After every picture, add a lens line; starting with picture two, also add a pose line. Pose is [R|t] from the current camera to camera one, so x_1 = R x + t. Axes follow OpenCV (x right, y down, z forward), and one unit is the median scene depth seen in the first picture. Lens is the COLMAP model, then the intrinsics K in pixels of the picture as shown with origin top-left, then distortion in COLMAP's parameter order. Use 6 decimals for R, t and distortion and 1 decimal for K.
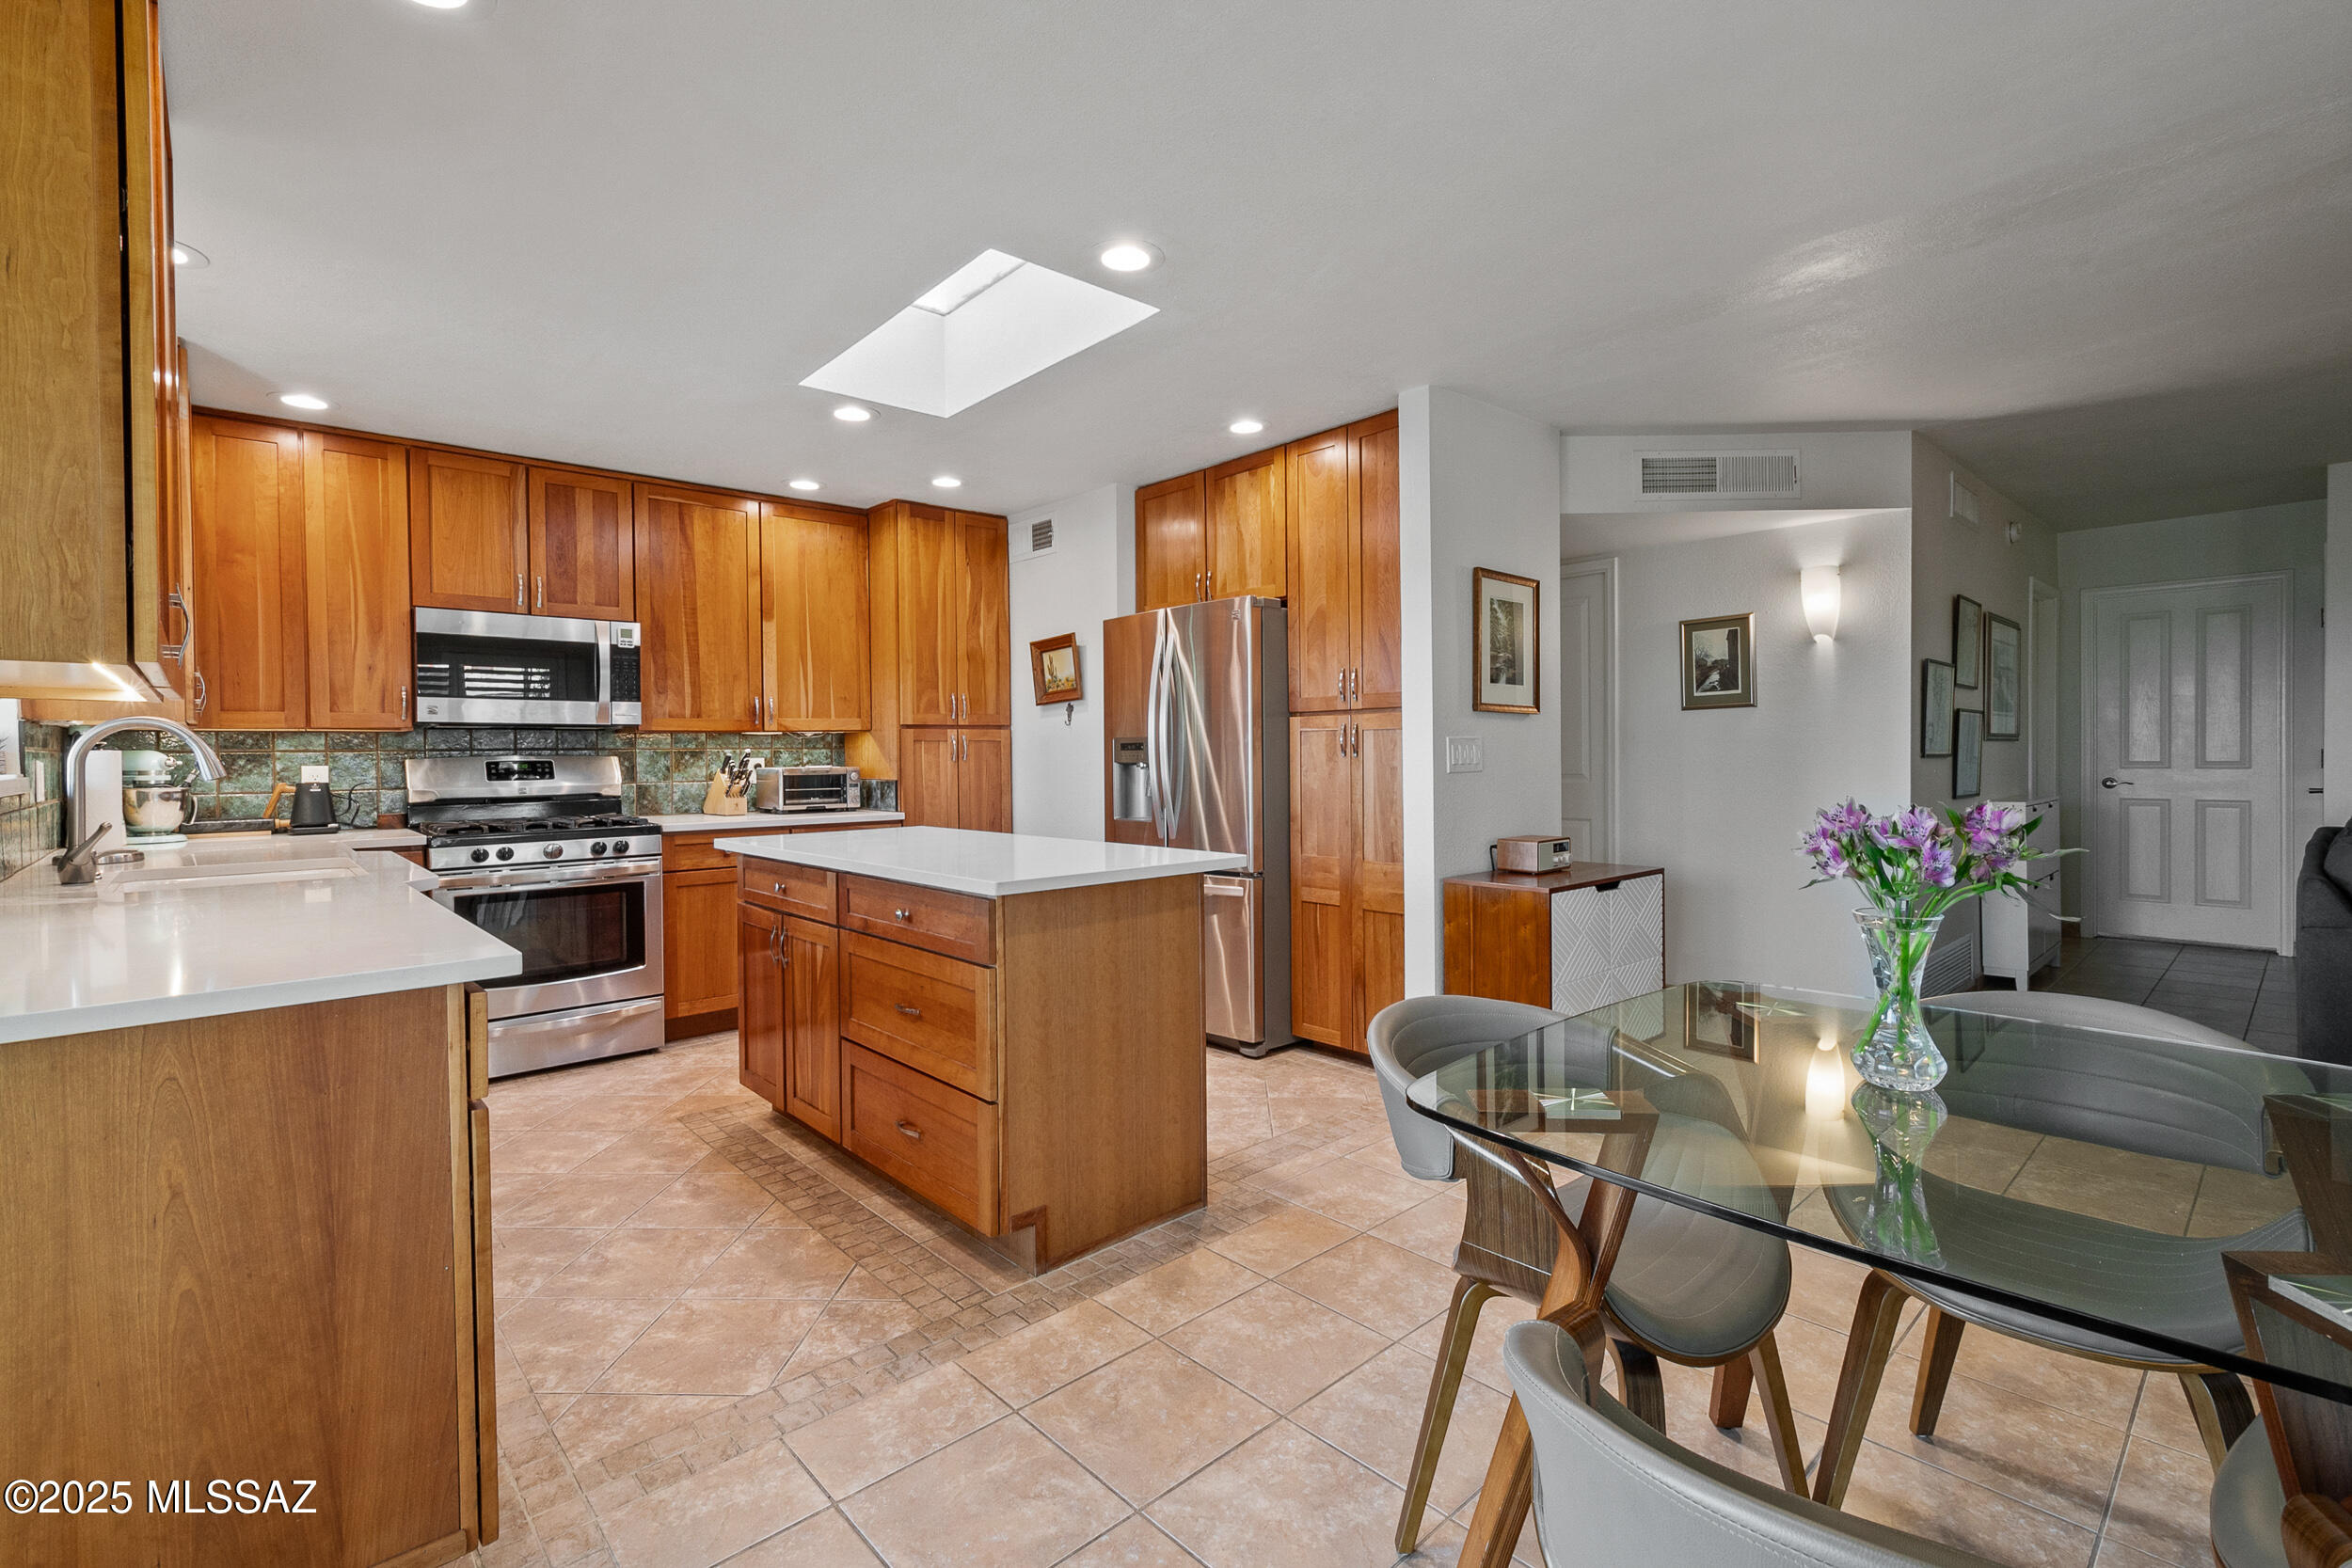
lens RADIAL K [[1042.3, 0, 1173.7], [0, 1042.3, 757.0], [0, 0, 1]] dist [0.001144, -0.000833]
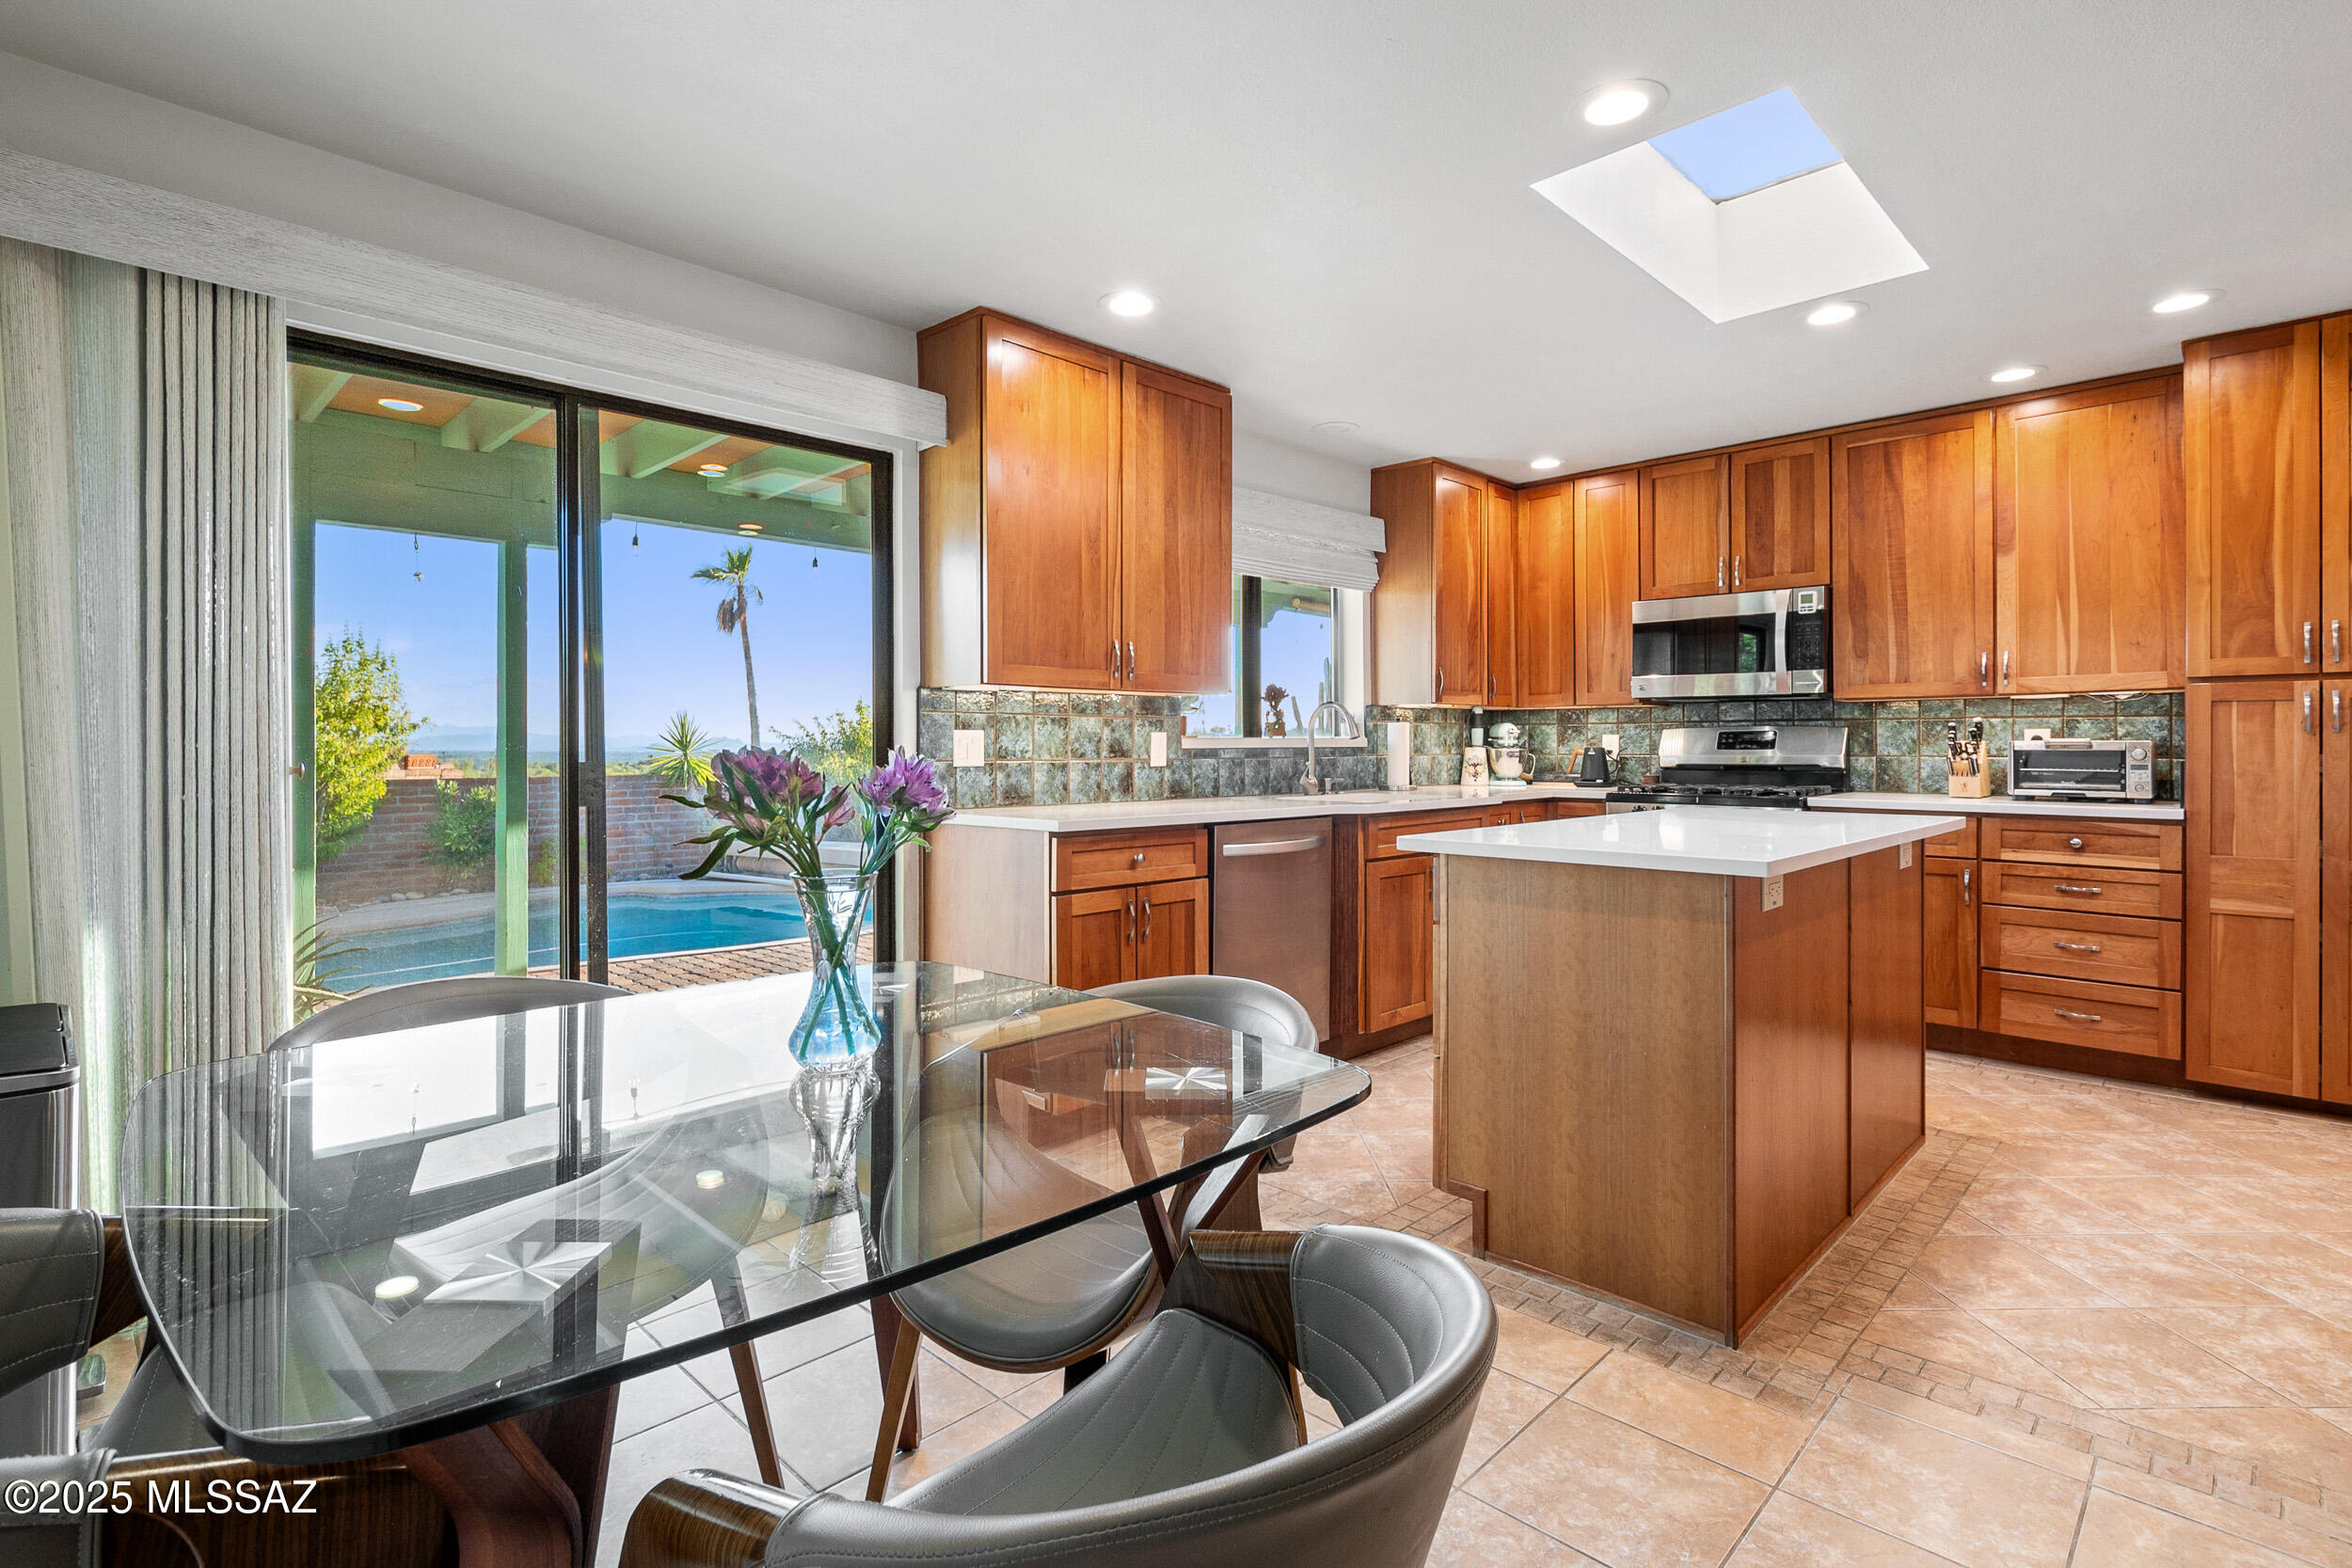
lens RADIAL K [[1132.1, 0, 1171.2], [0, 1132.1, 737.2], [0, 0, 1]] dist [-0.002027, -0.000215]
pose [[0.054667, 0.003516, -0.998498, 0.535563], [-0.003509, 0.999988, 0.003329, 0.008957], [0.998498, 0.003322, 0.054679, 0.393993]]
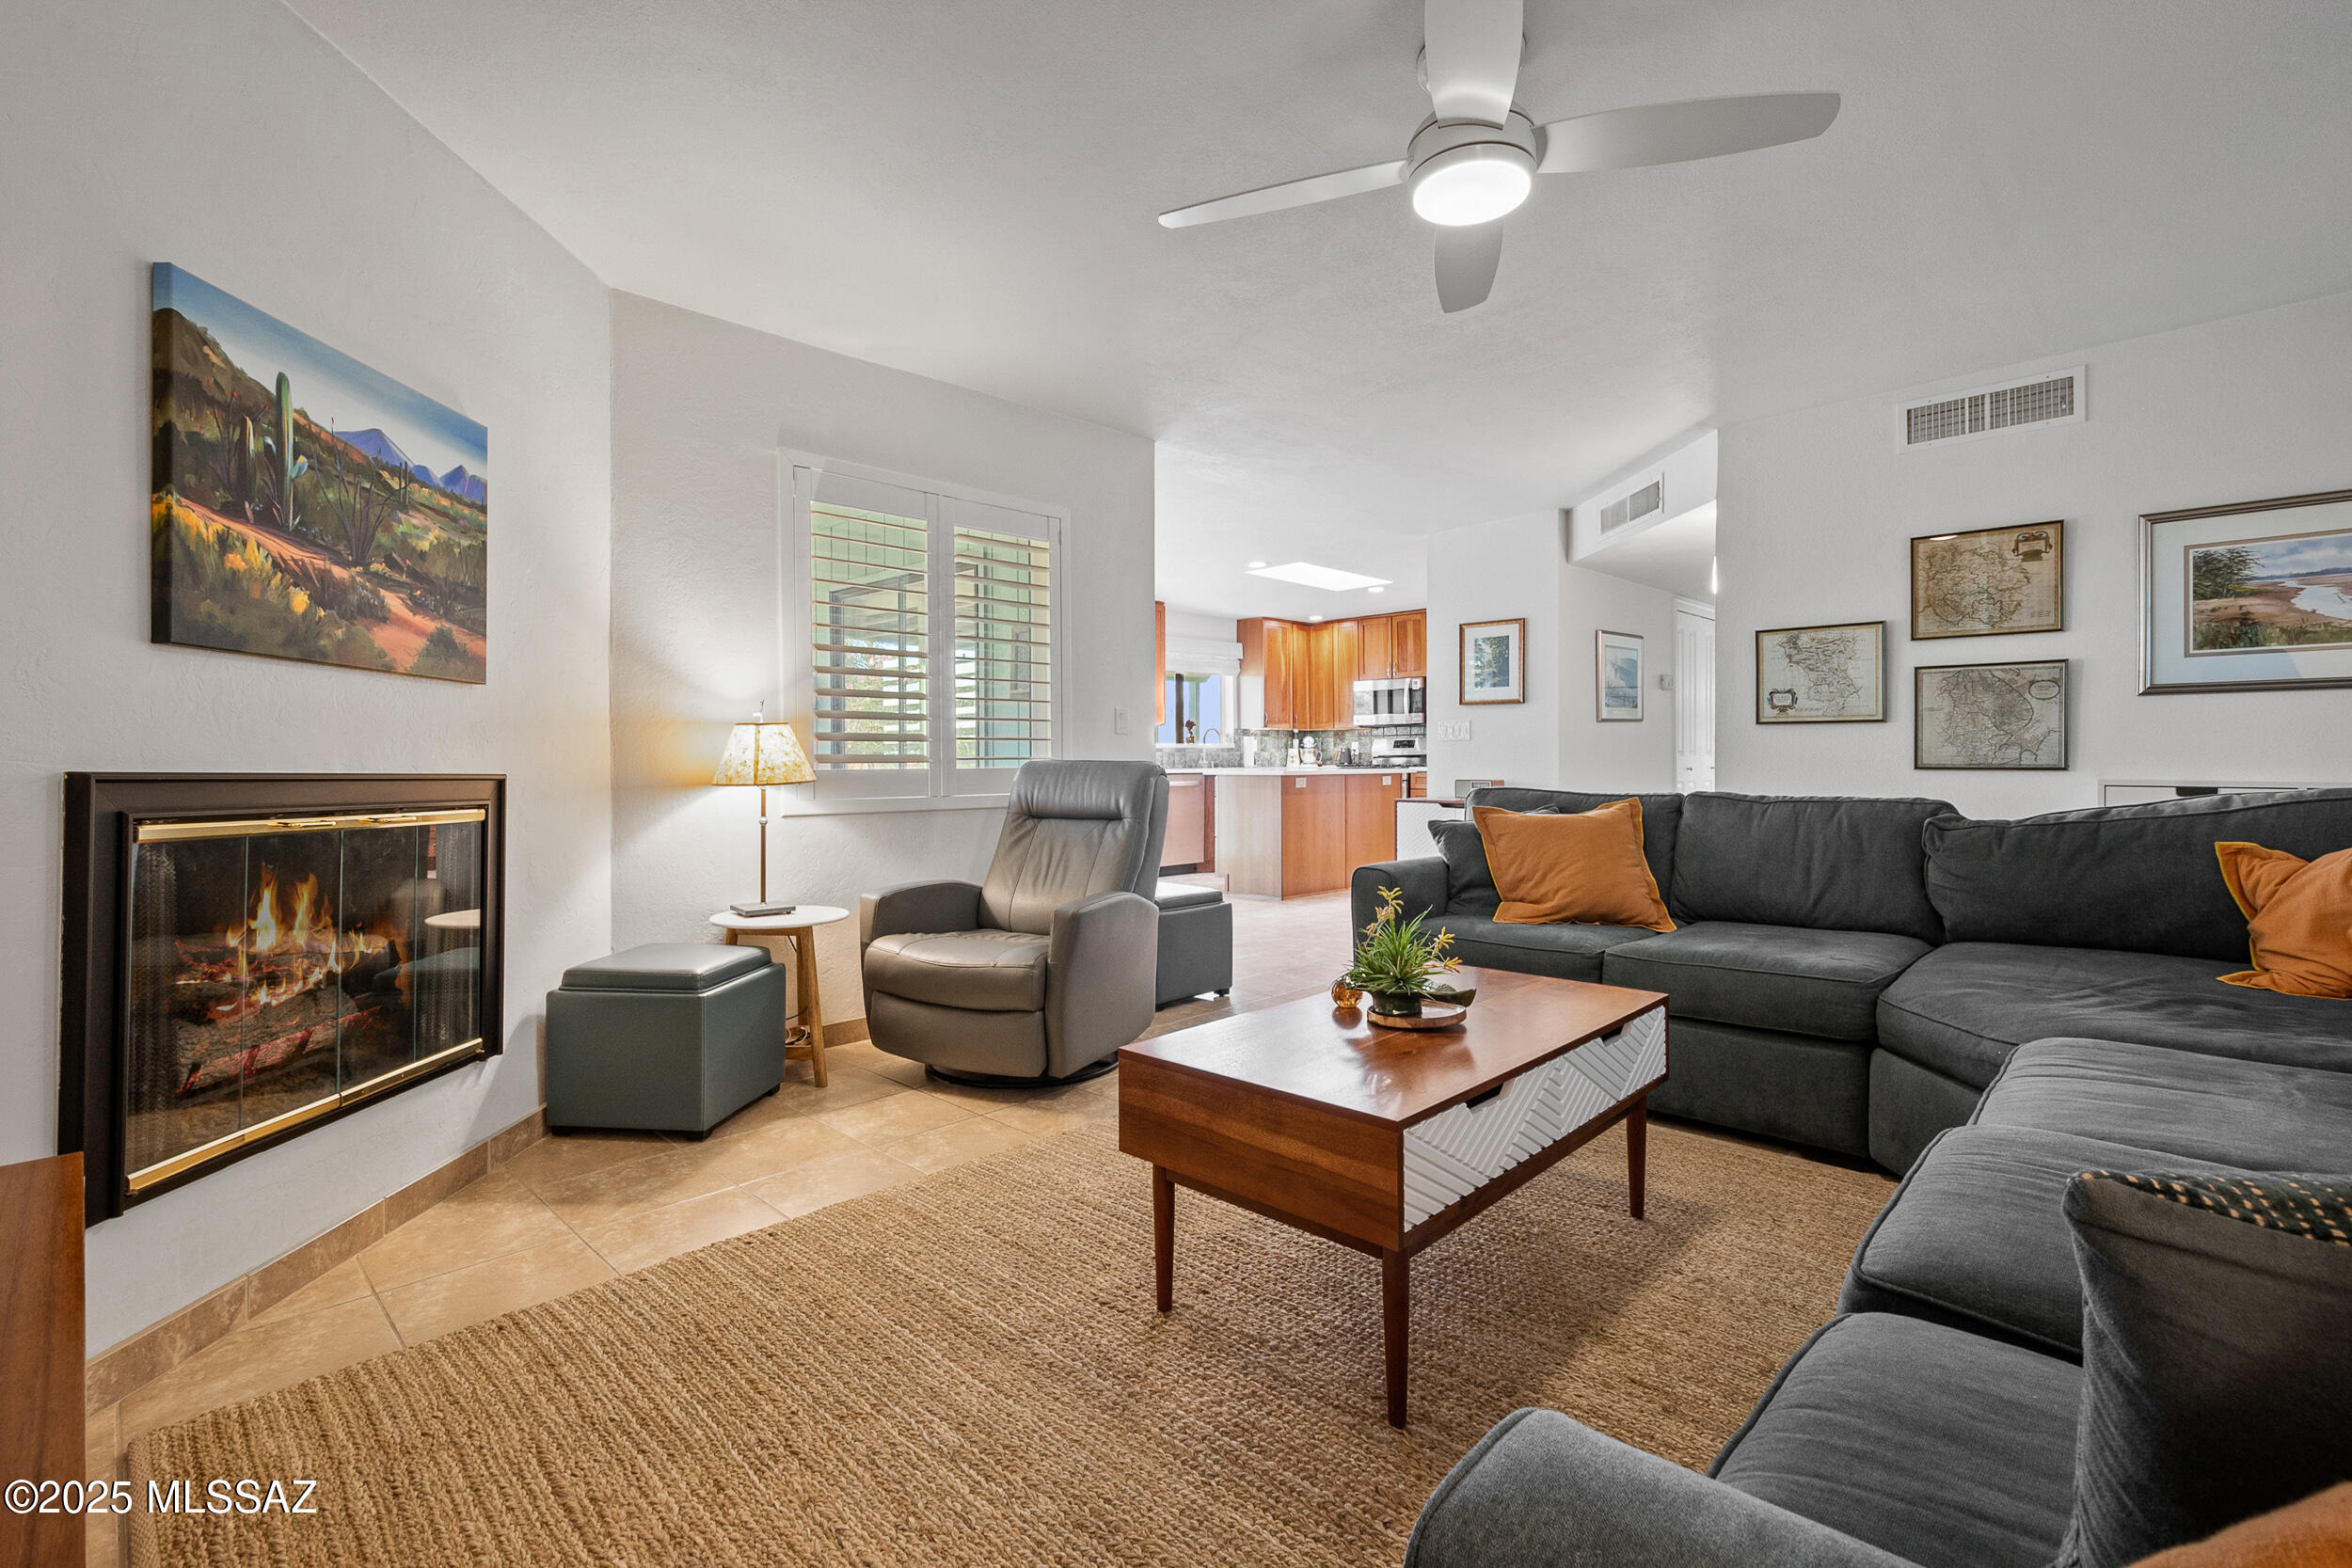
lens RADIAL K [[1042.3, 0, 1173.7], [0, 1042.3, 757.0], [0, 0, 1]] dist [0.001144, -0.000833]
pose [[0.034371, 0.009109, -0.999368, 1.847843], [-0.000805, 0.999958, 0.009086, 0.022617], [0.999409, 0.000492, 0.034377, 0.448828]]
